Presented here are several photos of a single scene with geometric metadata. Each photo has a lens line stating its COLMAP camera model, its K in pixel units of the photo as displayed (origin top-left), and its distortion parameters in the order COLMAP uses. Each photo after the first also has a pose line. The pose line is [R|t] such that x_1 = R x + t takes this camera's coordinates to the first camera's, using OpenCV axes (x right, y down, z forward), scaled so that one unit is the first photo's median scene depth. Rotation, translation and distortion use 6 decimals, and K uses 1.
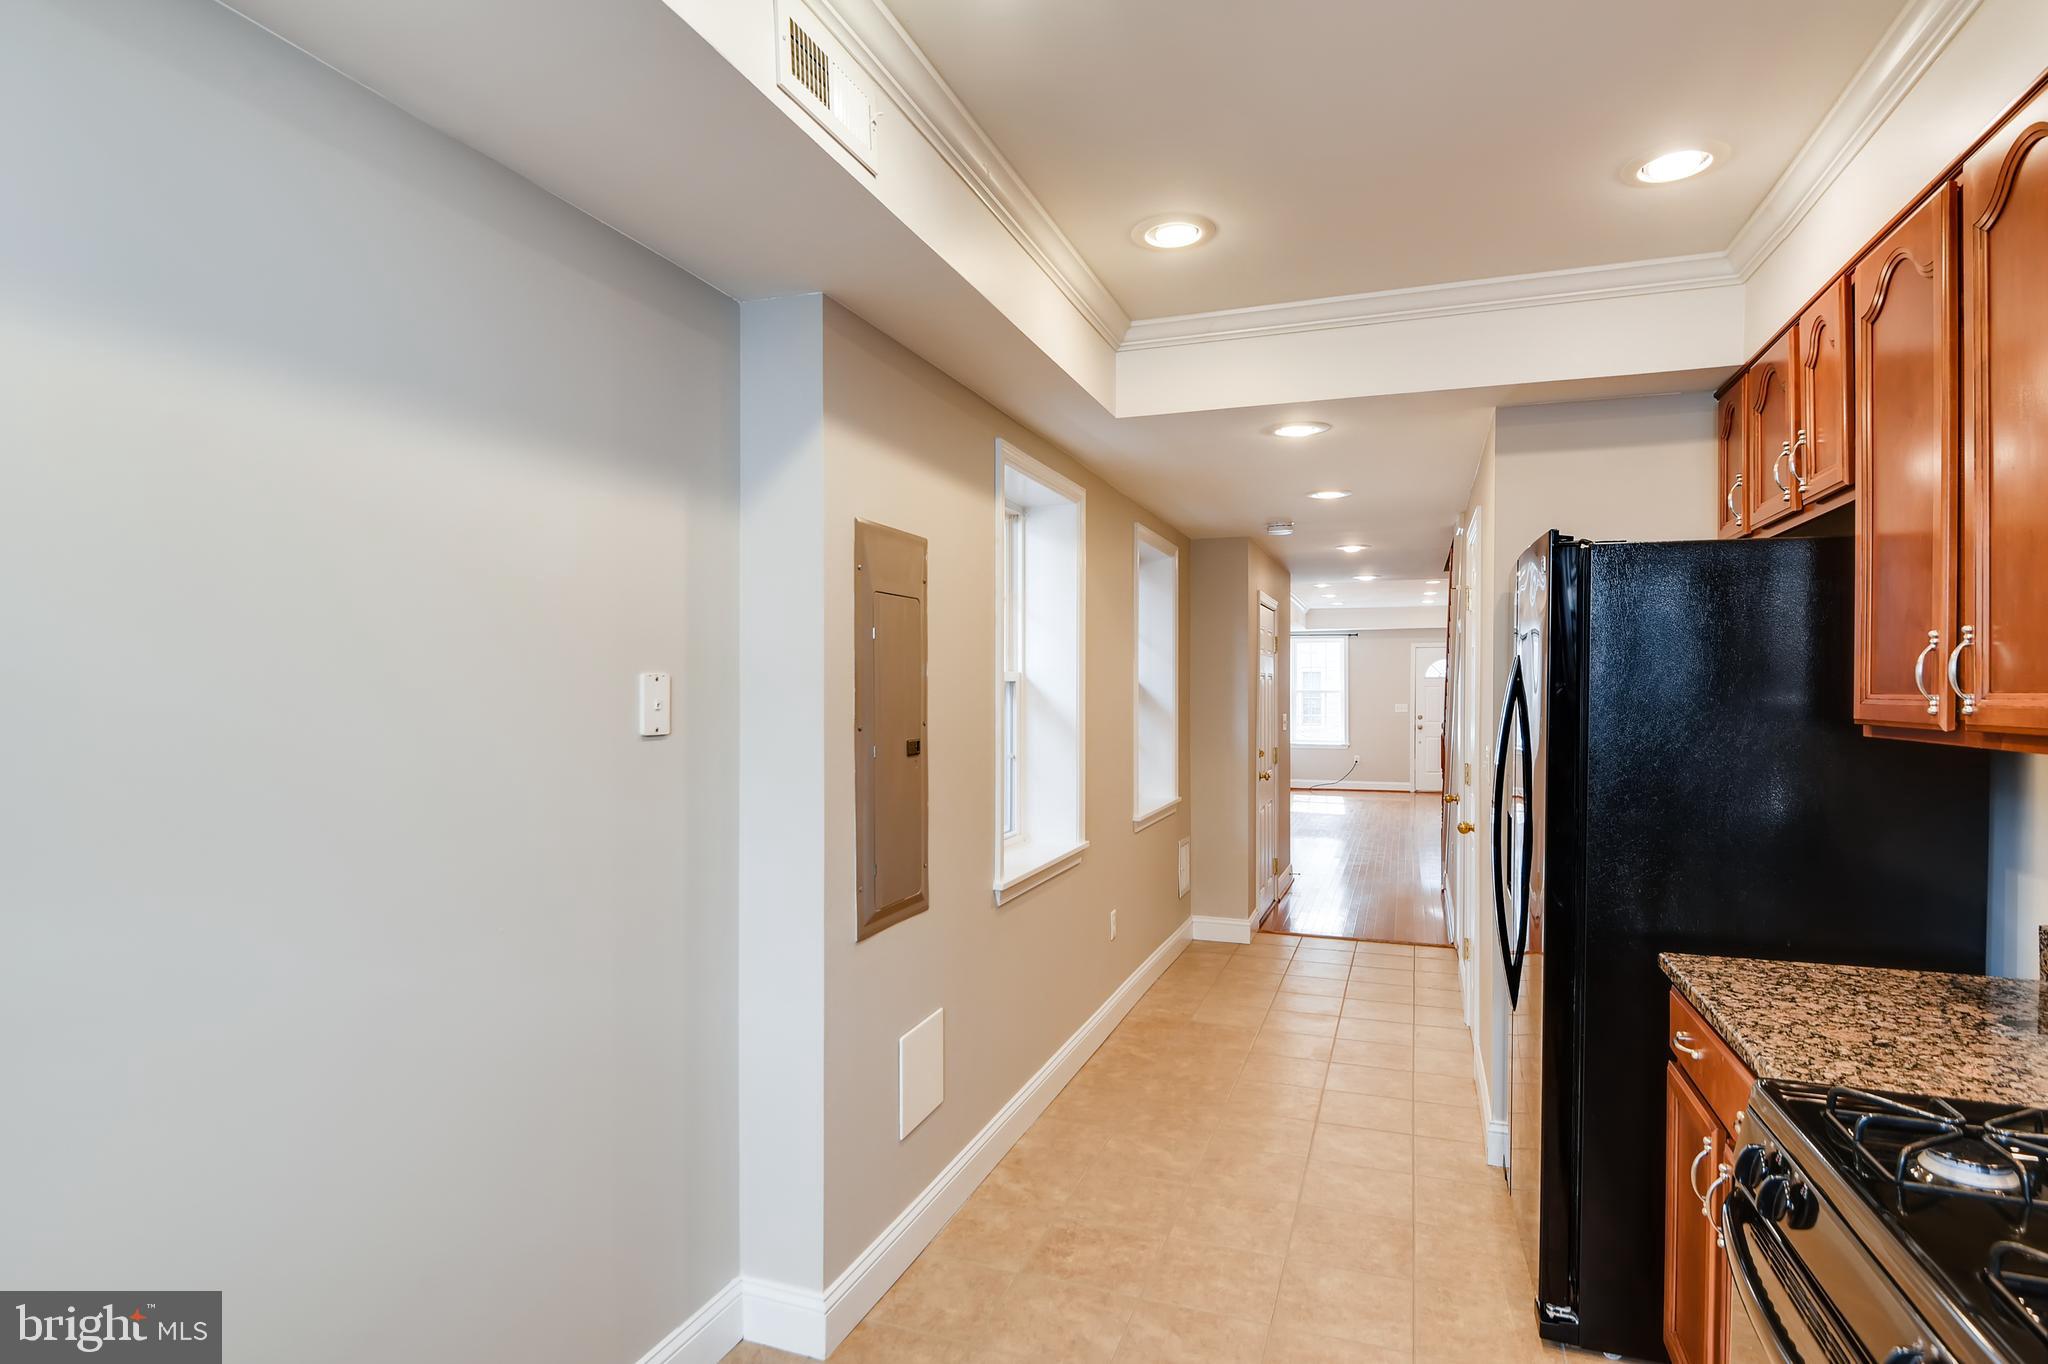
lens RADIAL K [[1065.4, 0, 1034.4], [0, 1065.4, 694.3], [0, 0, 1]] dist [0.011076, -0.002261]
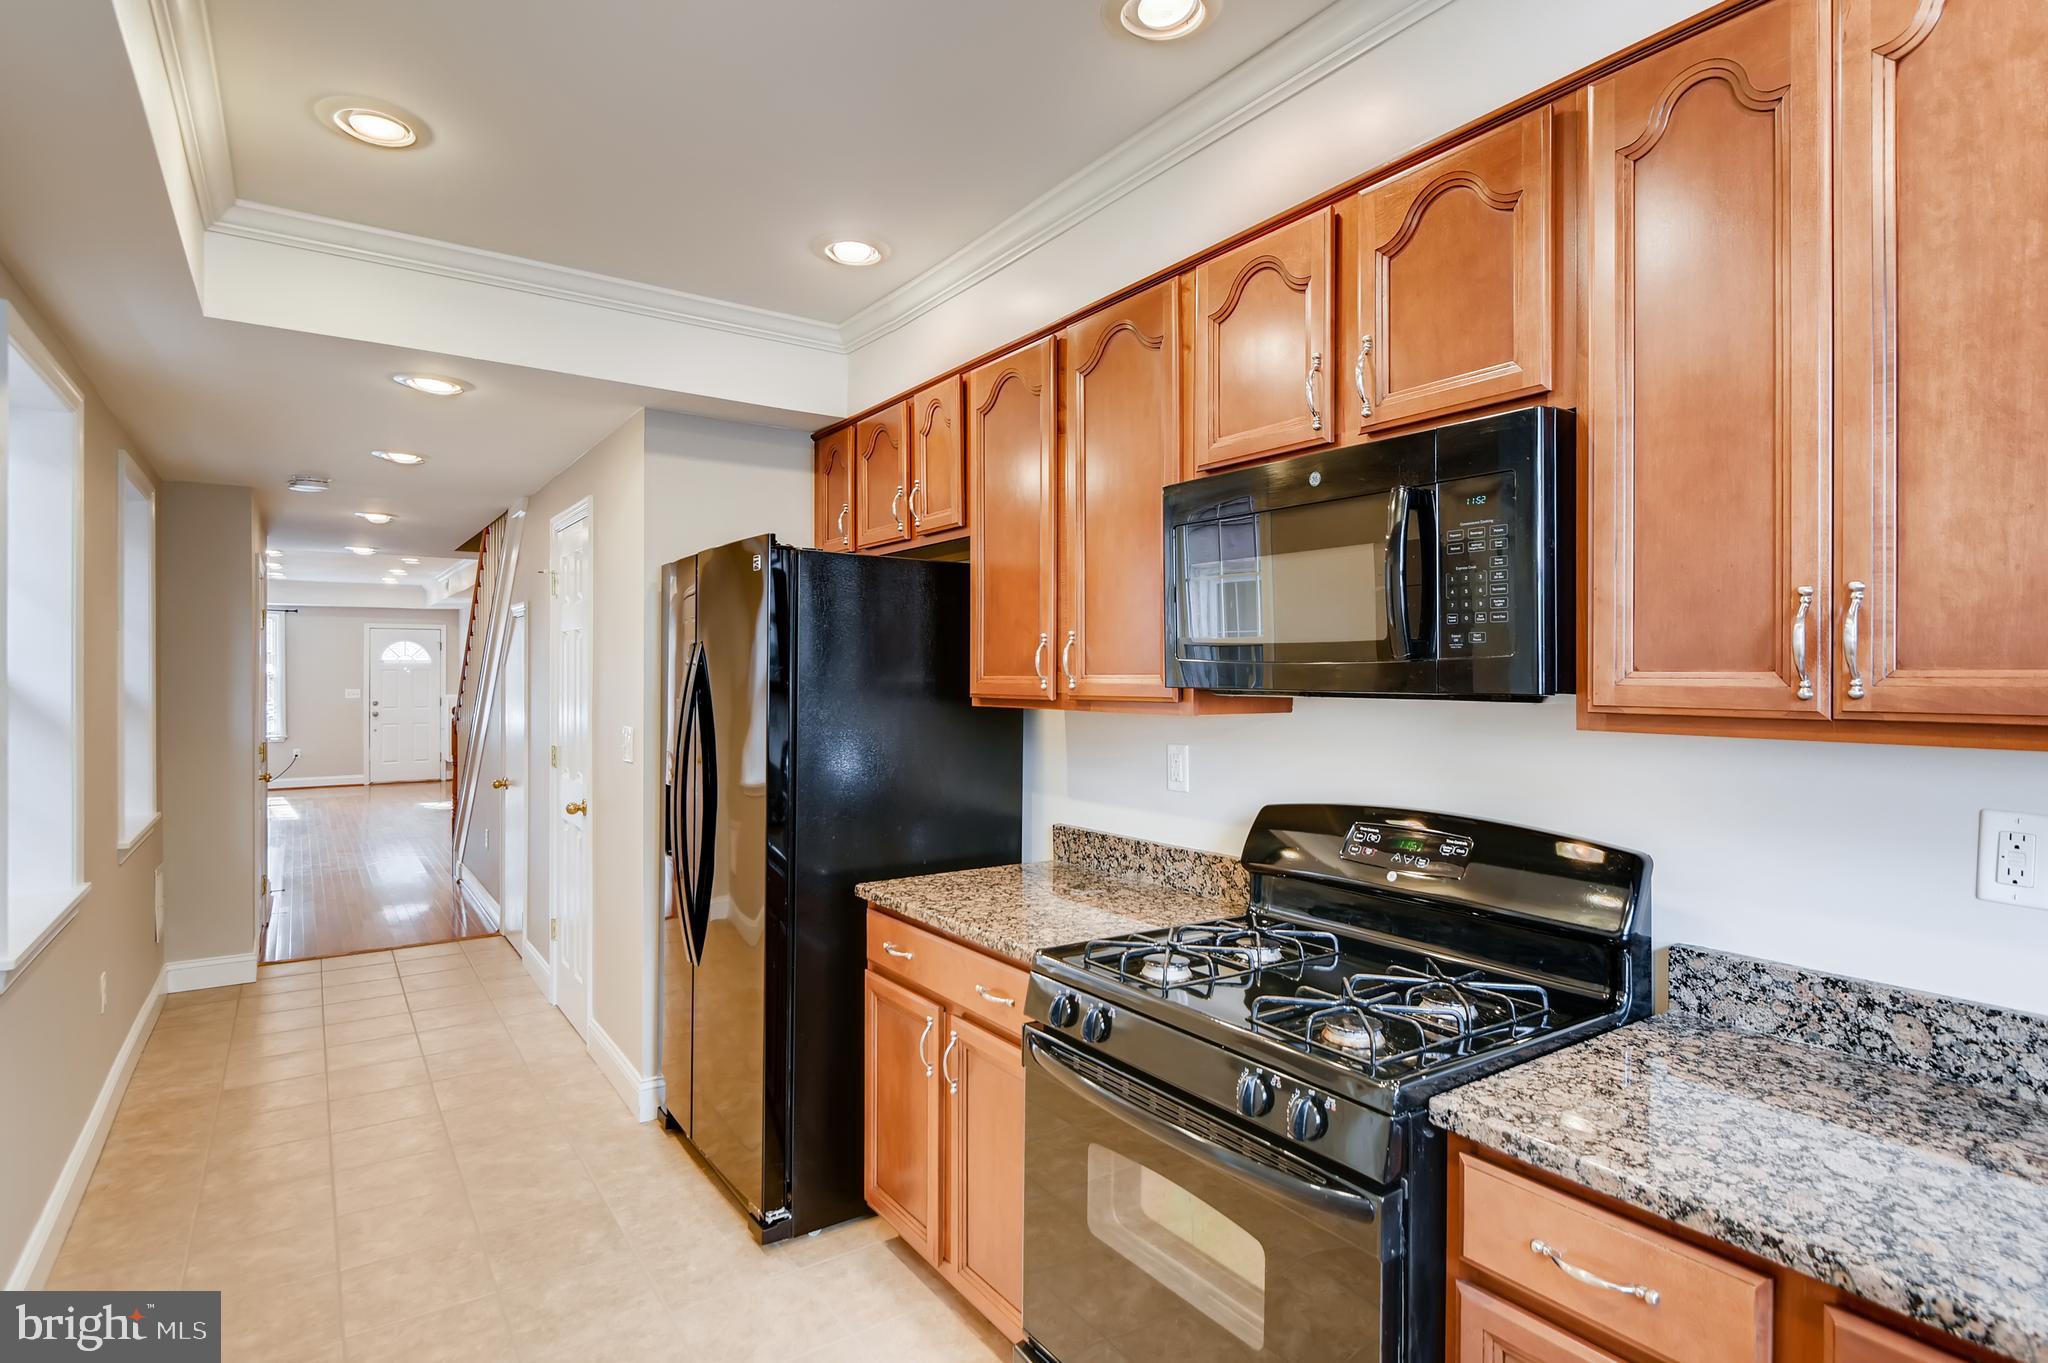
lens RADIAL K [[1032.9, 0, 1024.8], [0, 1032.9, 674.0], [0, 0, 1]] dist [0.015892, -0.012881]
pose [[0.593508, 0.000844, 0.804828, -0.180953], [0.003165, 0.999989, -0.003383, 0.001589], [-0.804822, 0.004555, 0.593499, 0.091763]]
